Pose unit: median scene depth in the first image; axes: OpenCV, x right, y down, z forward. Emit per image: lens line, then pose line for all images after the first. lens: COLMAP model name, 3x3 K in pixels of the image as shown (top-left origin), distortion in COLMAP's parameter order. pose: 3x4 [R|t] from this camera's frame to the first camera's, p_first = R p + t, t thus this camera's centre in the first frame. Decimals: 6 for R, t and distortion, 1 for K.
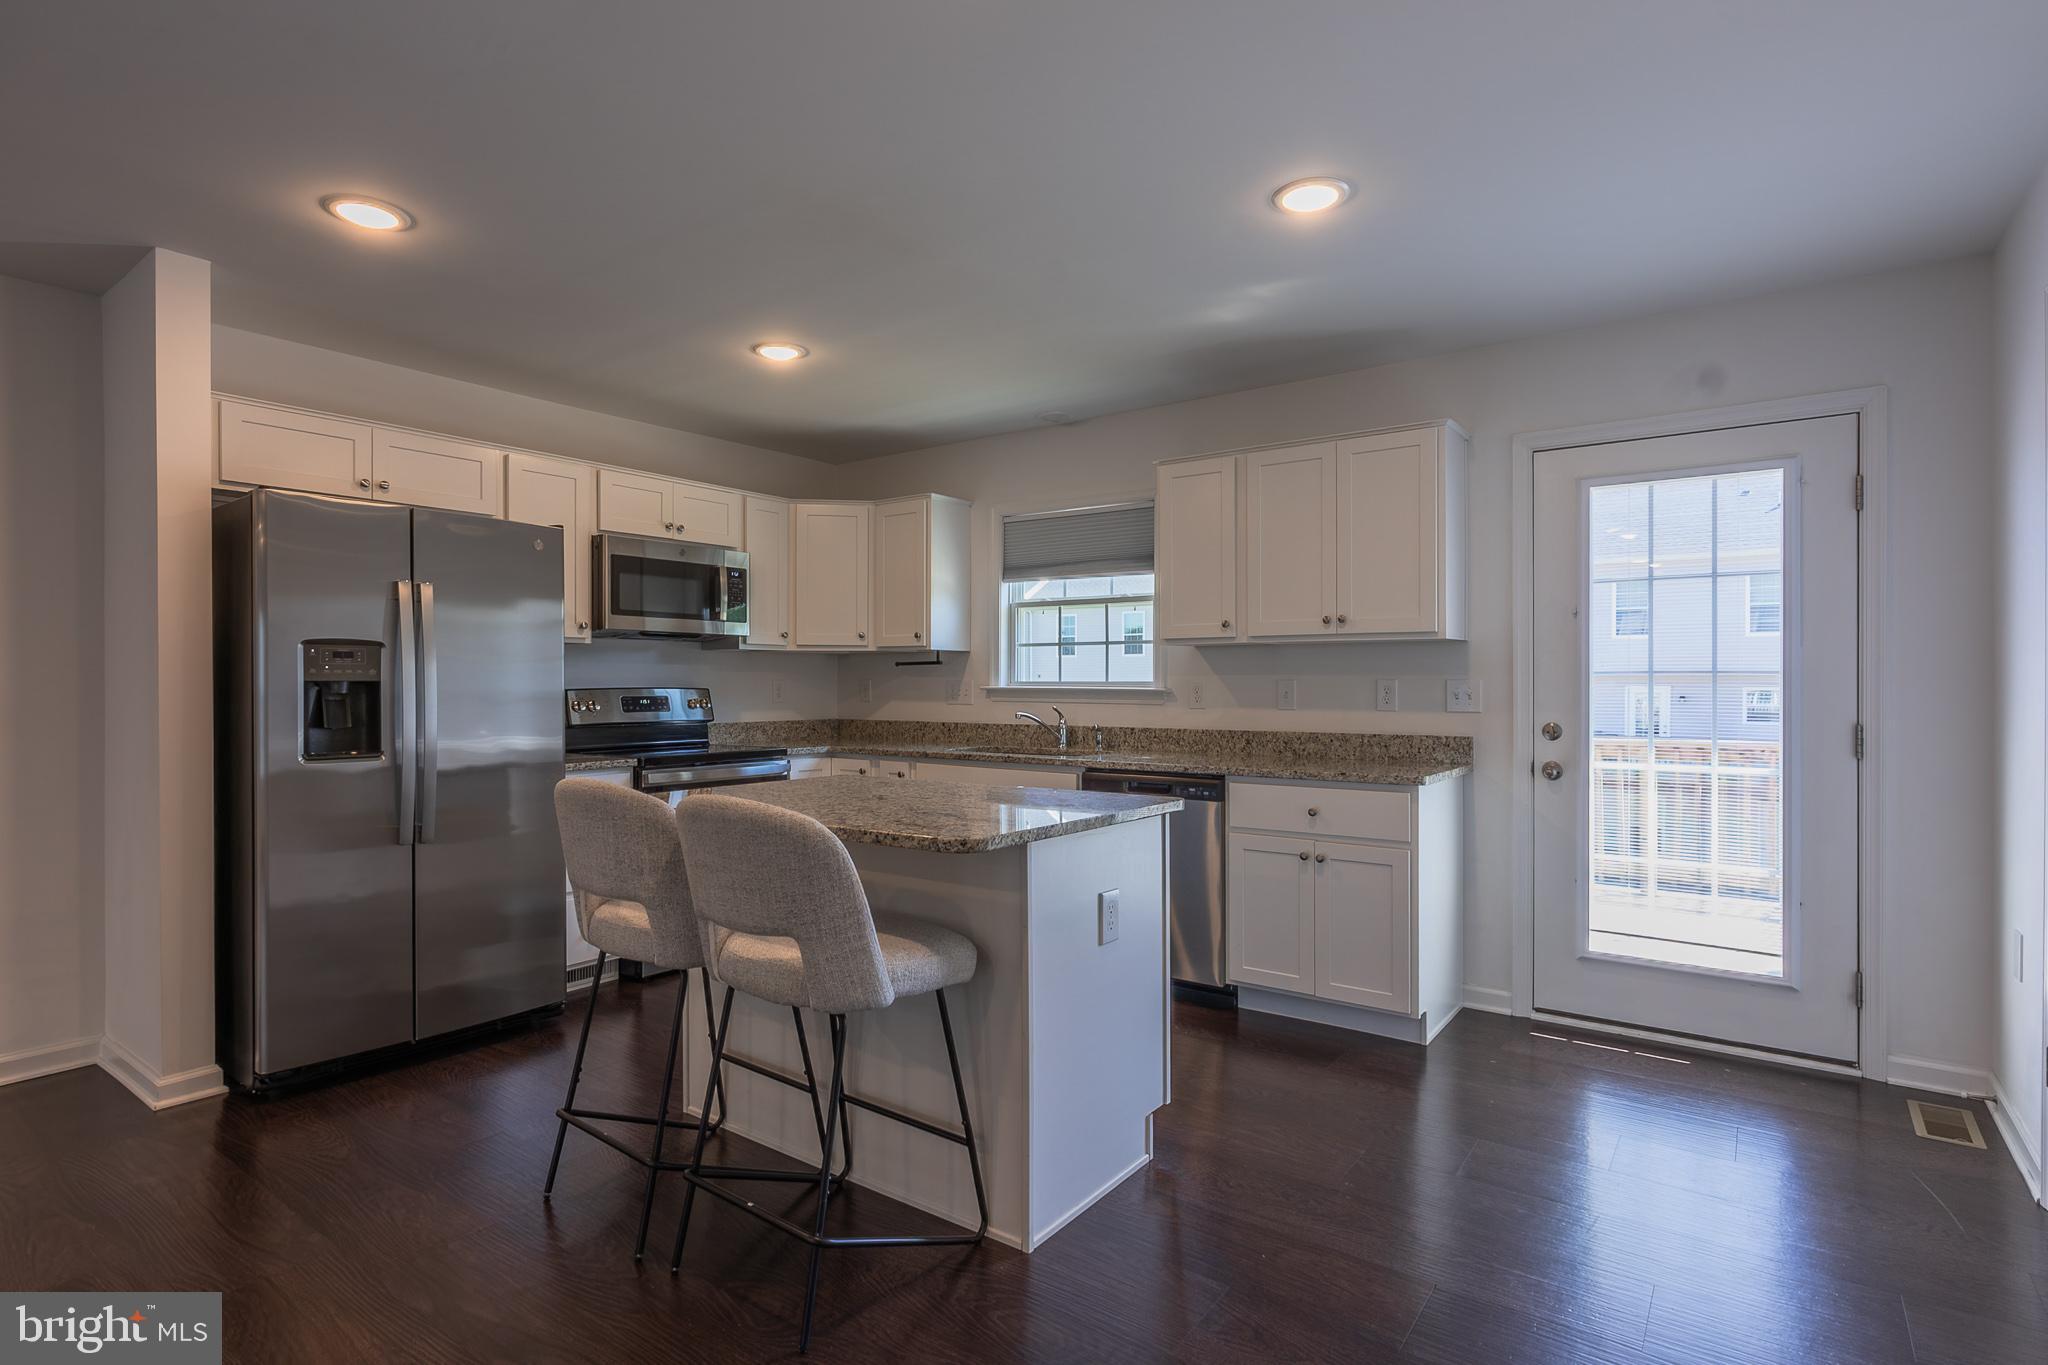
lens RADIAL K [[1025.6, 0, 1026.2], [0, 1025.6, 682.4], [0, 0, 1]] dist [-0.000109, 0.002715]
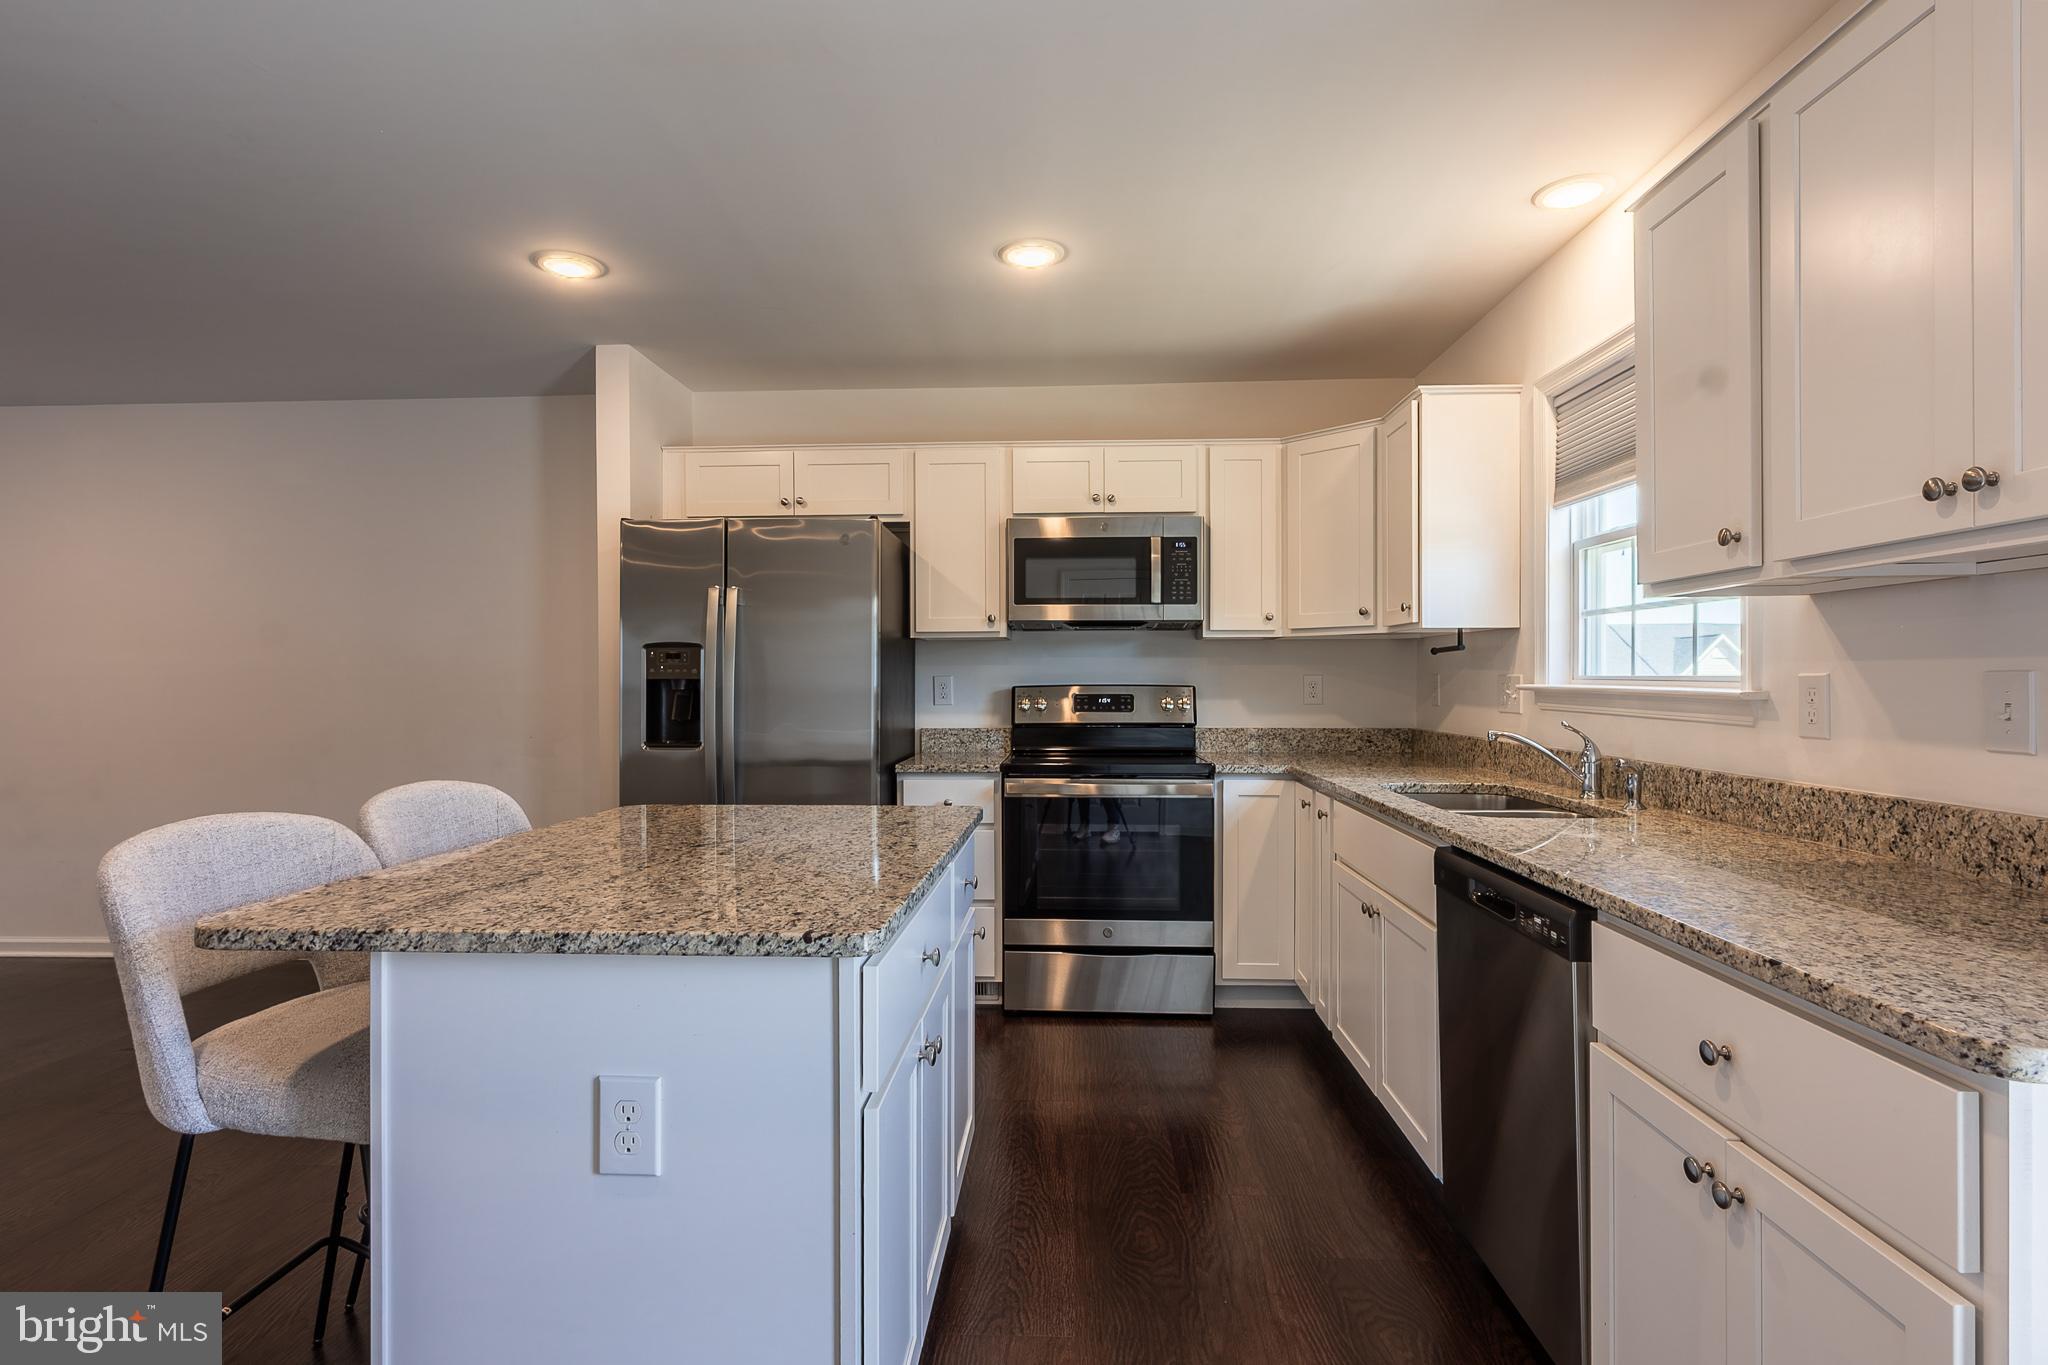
lens RADIAL K [[1013.3, 0, 1025.8], [0, 1013.3, 696.4], [0, 0, 1]] dist [-0.000286, 0.000398]
pose [[0.549859, 0.013028, -0.835156, 0.370581], [0.002610, 0.999847, 0.017316, -0.000283], [0.835253, -0.011701, 0.549741, 0.527026]]
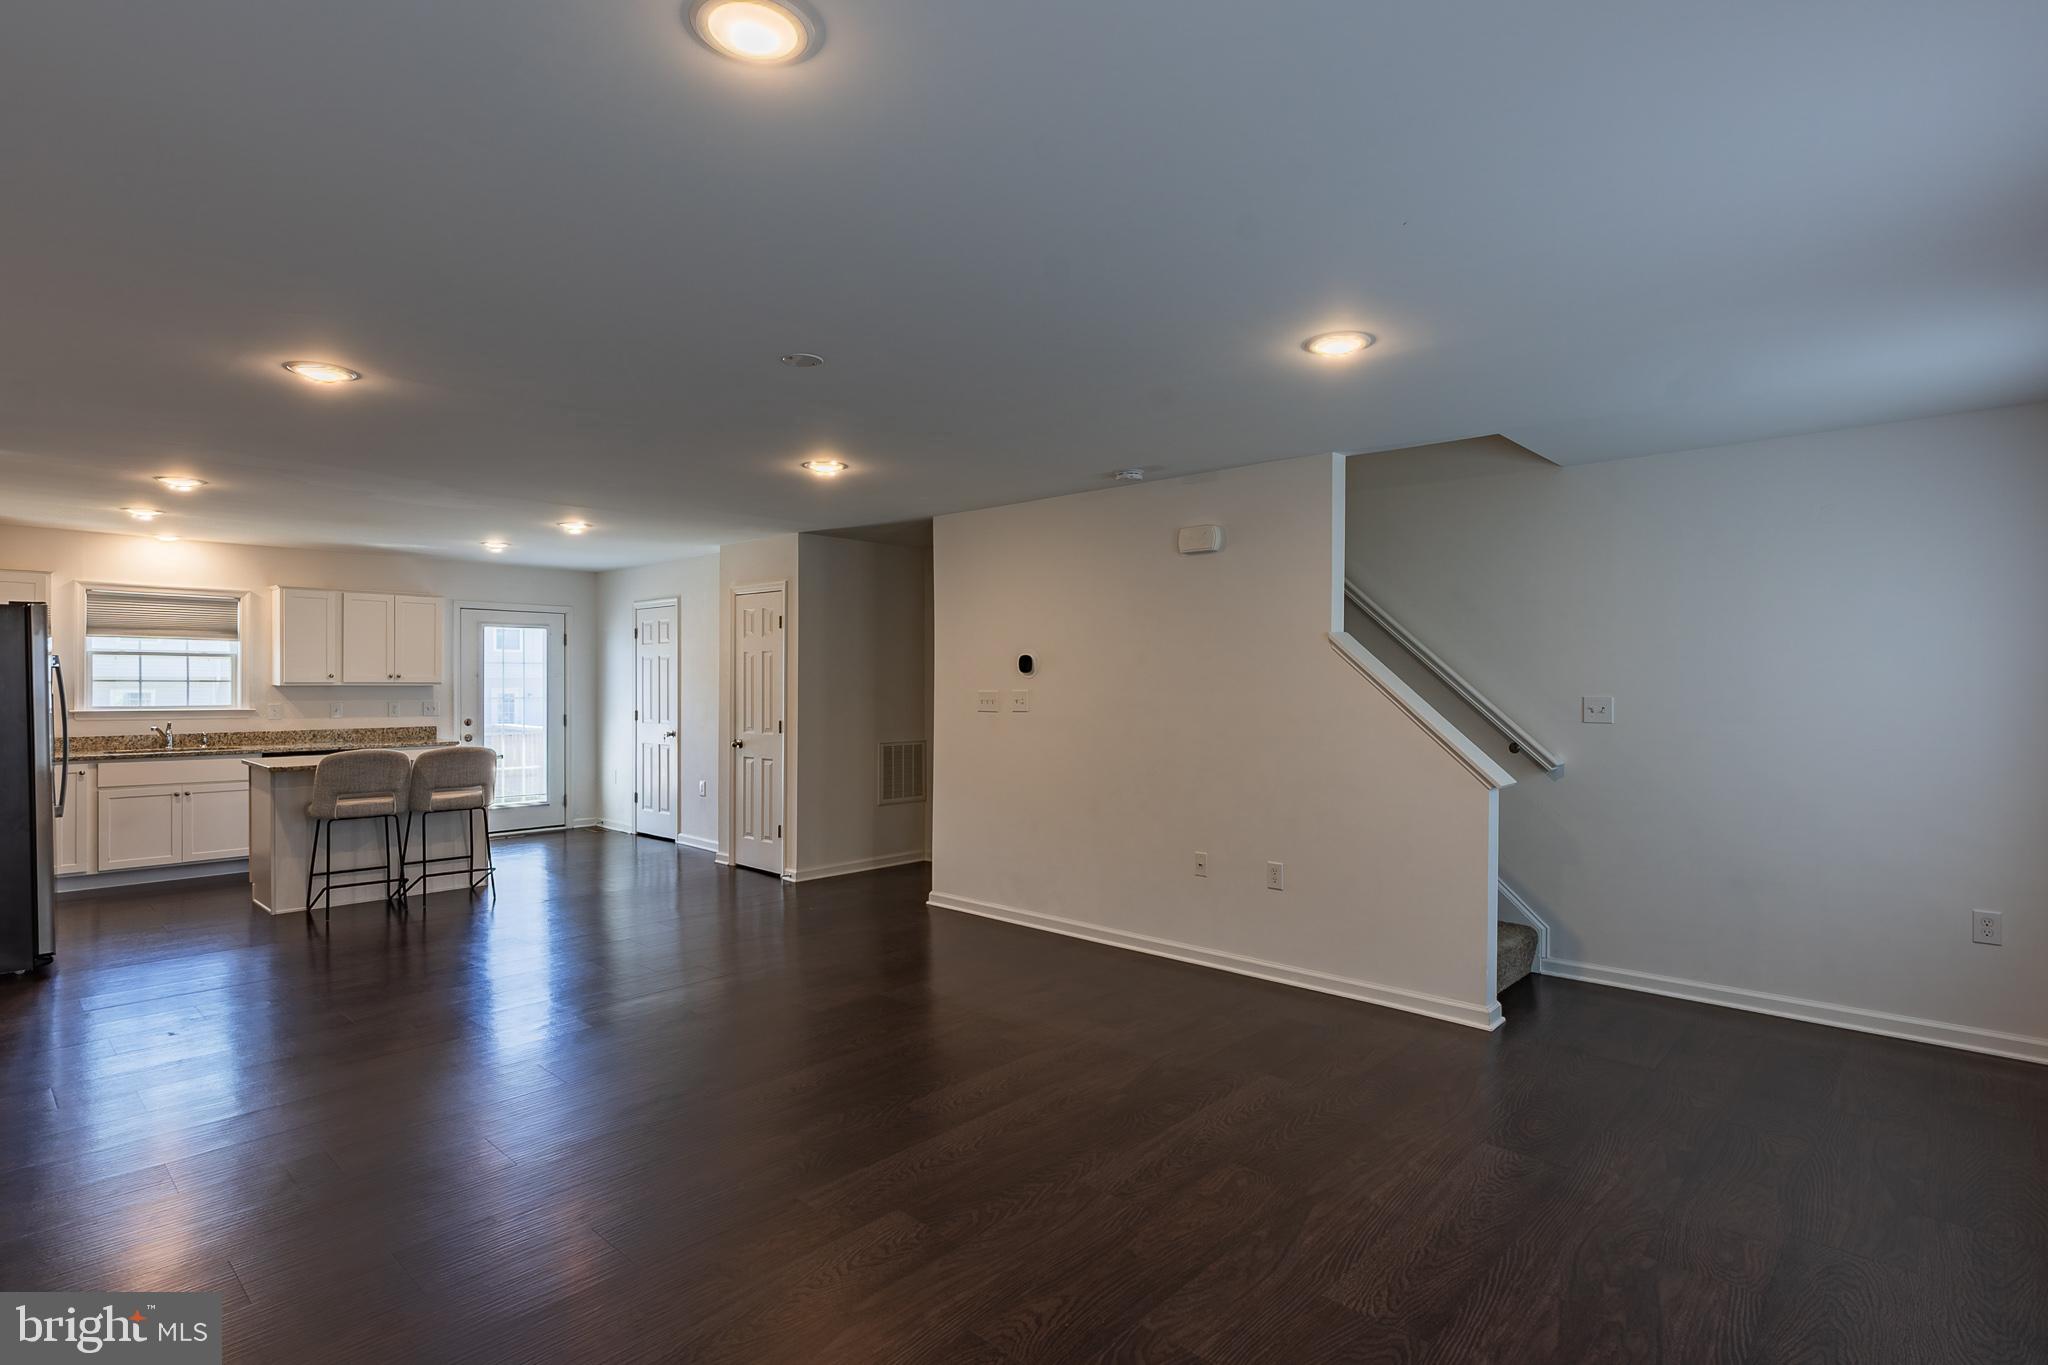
lens RADIAL K [[1025.6, 0, 1032.9], [0, 1025.6, 690.0], [0, 0, 1]] dist [-0.000109, 0.002715]
pose [[0.116431, -0.007895, 0.993167, -1.594687], [-0.001890, 0.999965, 0.008170, -0.047391], [-0.993197, -0.002829, 0.116412, -0.578321]]
